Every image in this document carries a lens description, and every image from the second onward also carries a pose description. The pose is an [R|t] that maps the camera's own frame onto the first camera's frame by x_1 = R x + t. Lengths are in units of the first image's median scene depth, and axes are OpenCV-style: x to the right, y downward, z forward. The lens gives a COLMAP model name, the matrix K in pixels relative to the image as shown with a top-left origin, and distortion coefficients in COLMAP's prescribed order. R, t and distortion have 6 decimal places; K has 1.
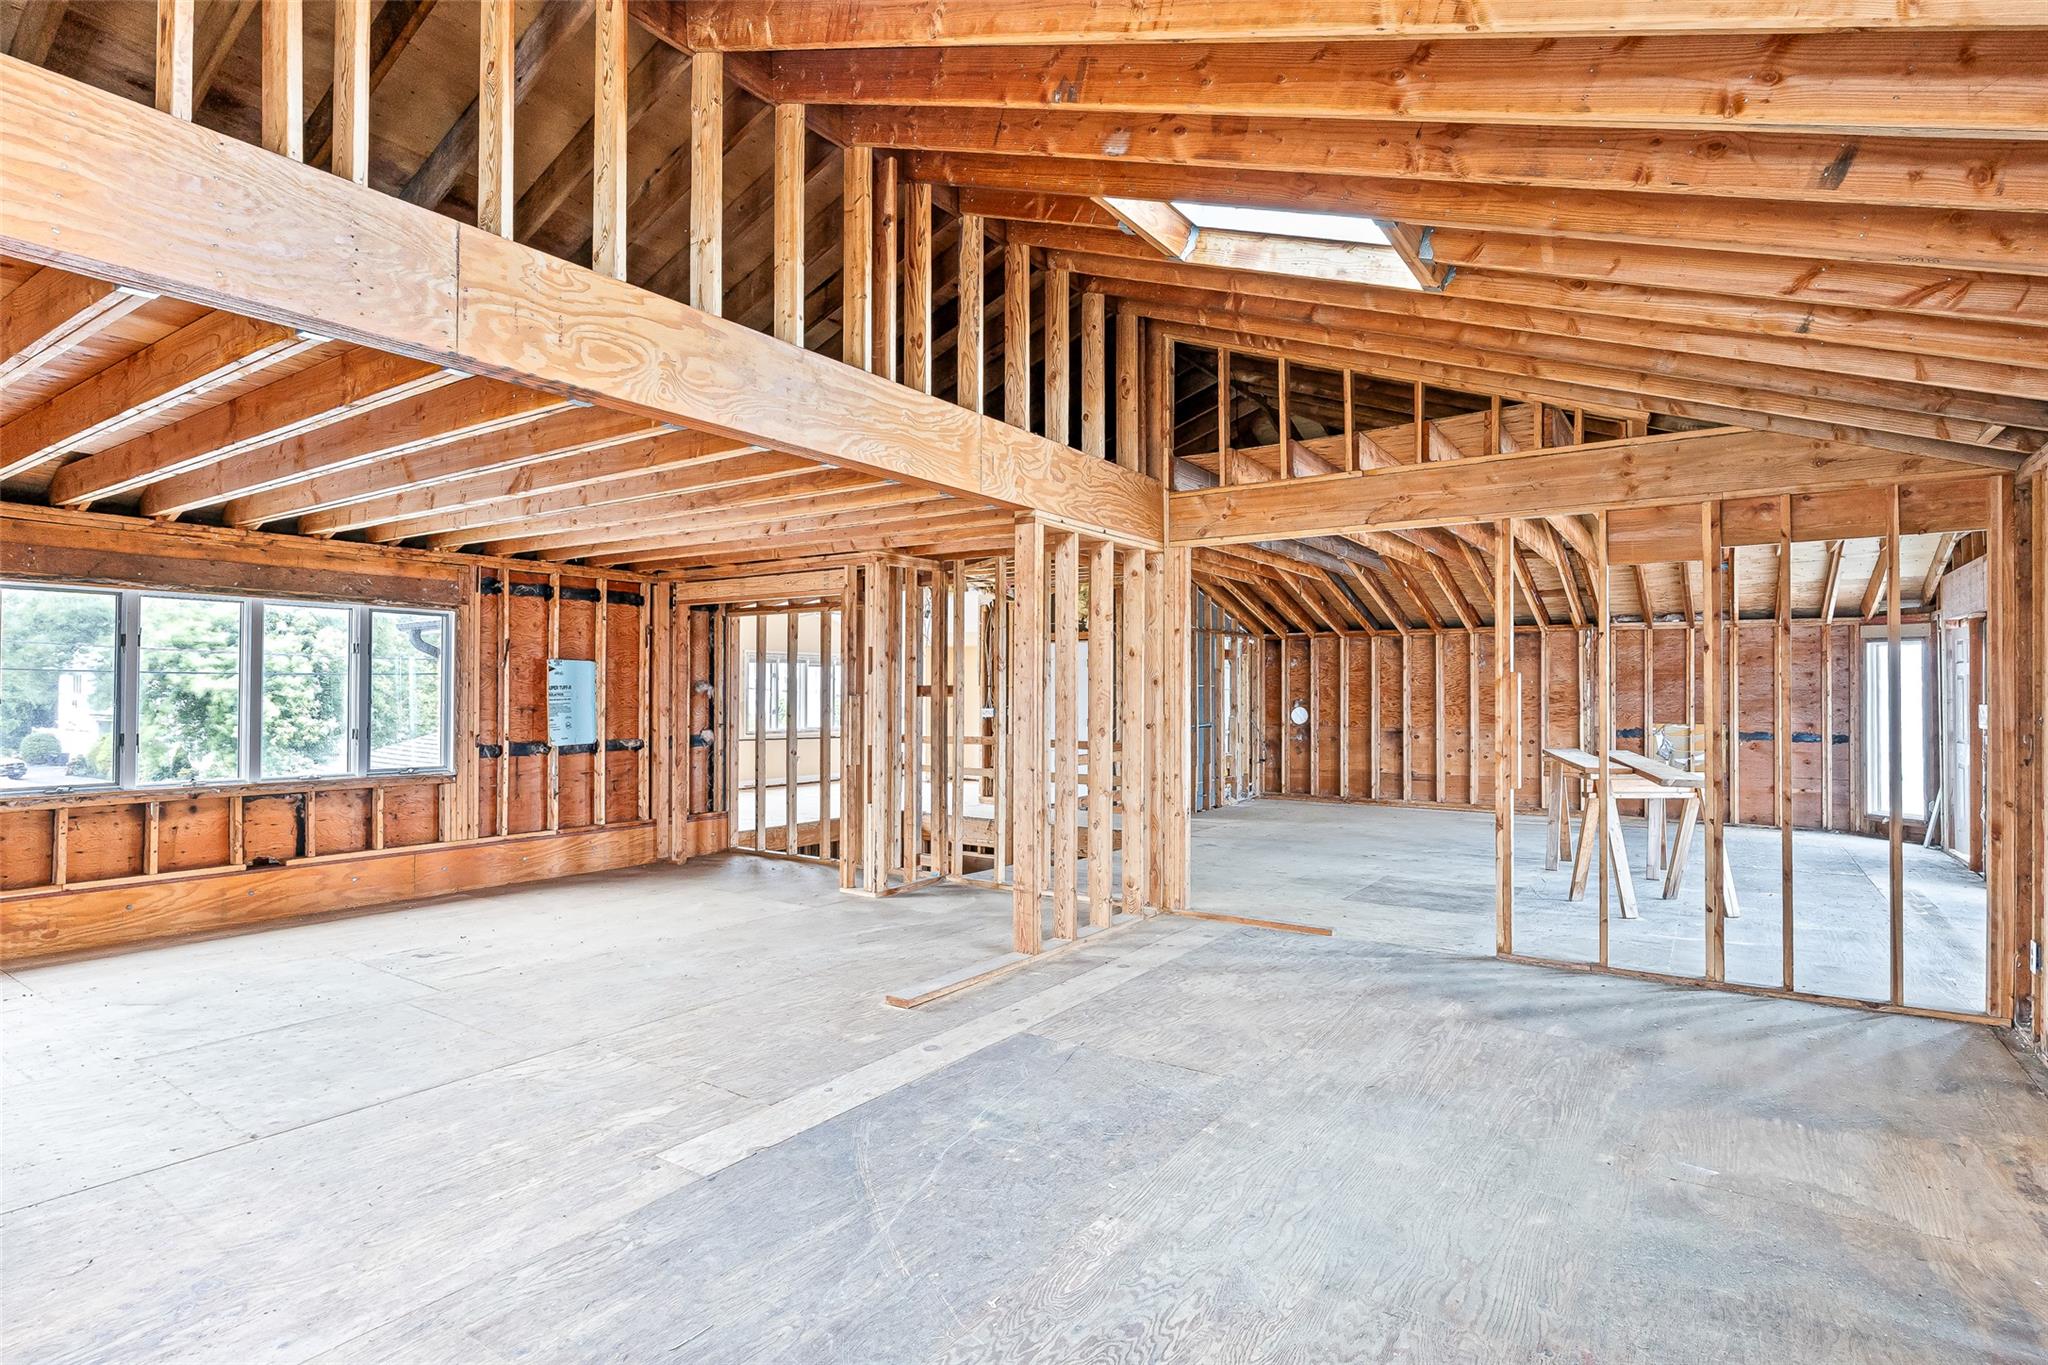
lens RADIAL K [[1073.9, 0, 988.8], [0, 1073.9, 695.4], [0, 0, 1]] dist [-0.006360, 0.003491]
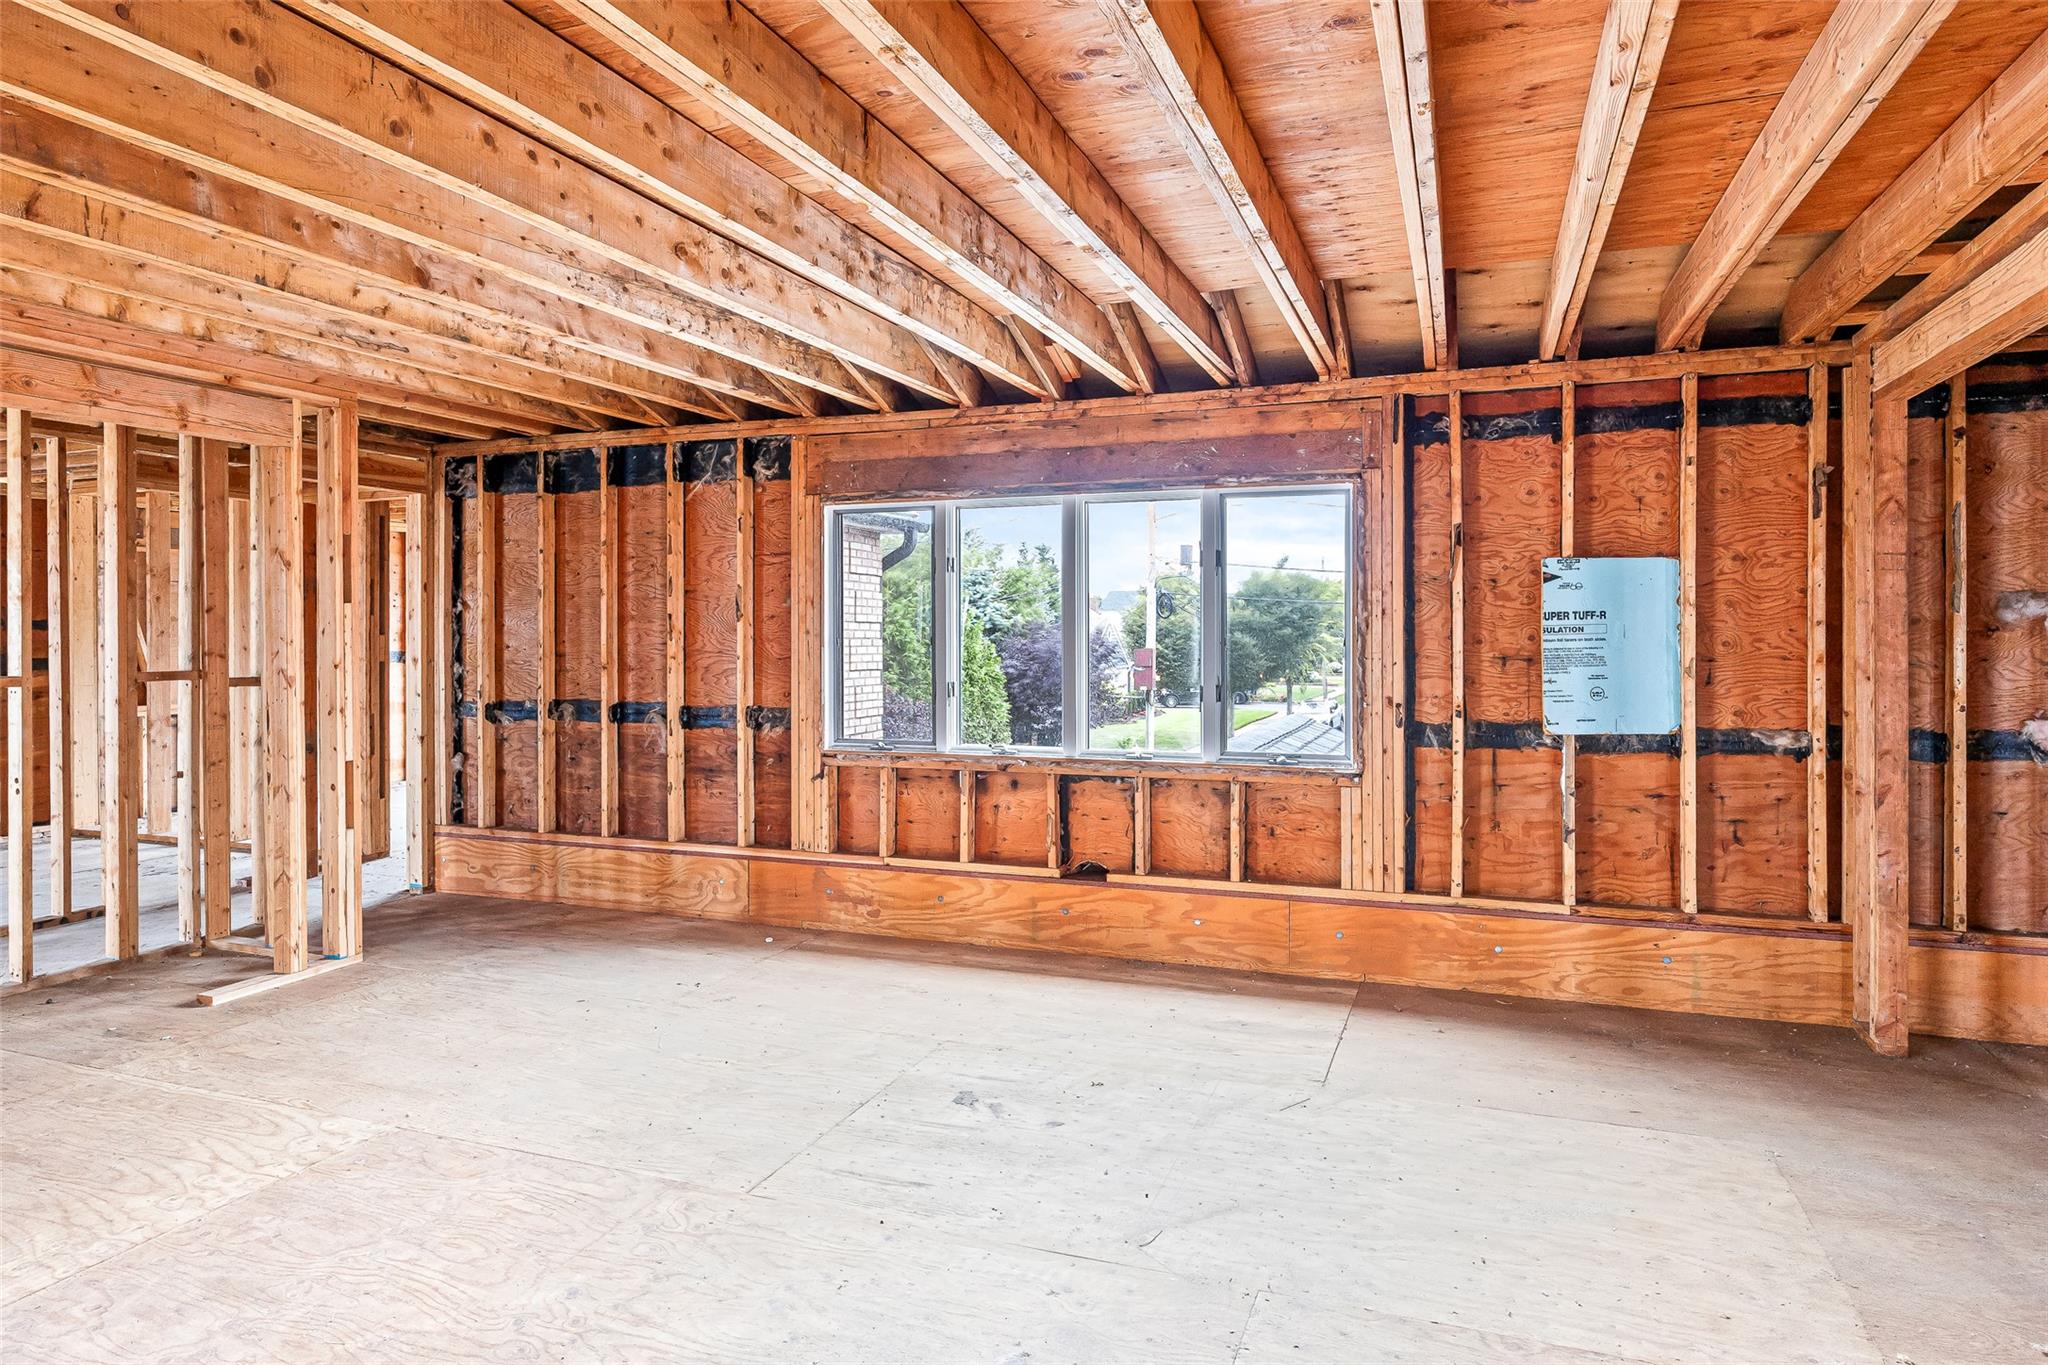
lens RADIAL K [[1192.3, 0, 1036.6], [0, 1192.3, 645.5], [0, 0, 1]] dist [-0.008134, 0.003546]
pose [[0.267499, 0.005688, -0.963541, 0.060826], [0.003185, 0.999972, 0.006787, 0.002124], [0.963553, -0.004885, 0.267473, 0.681798]]
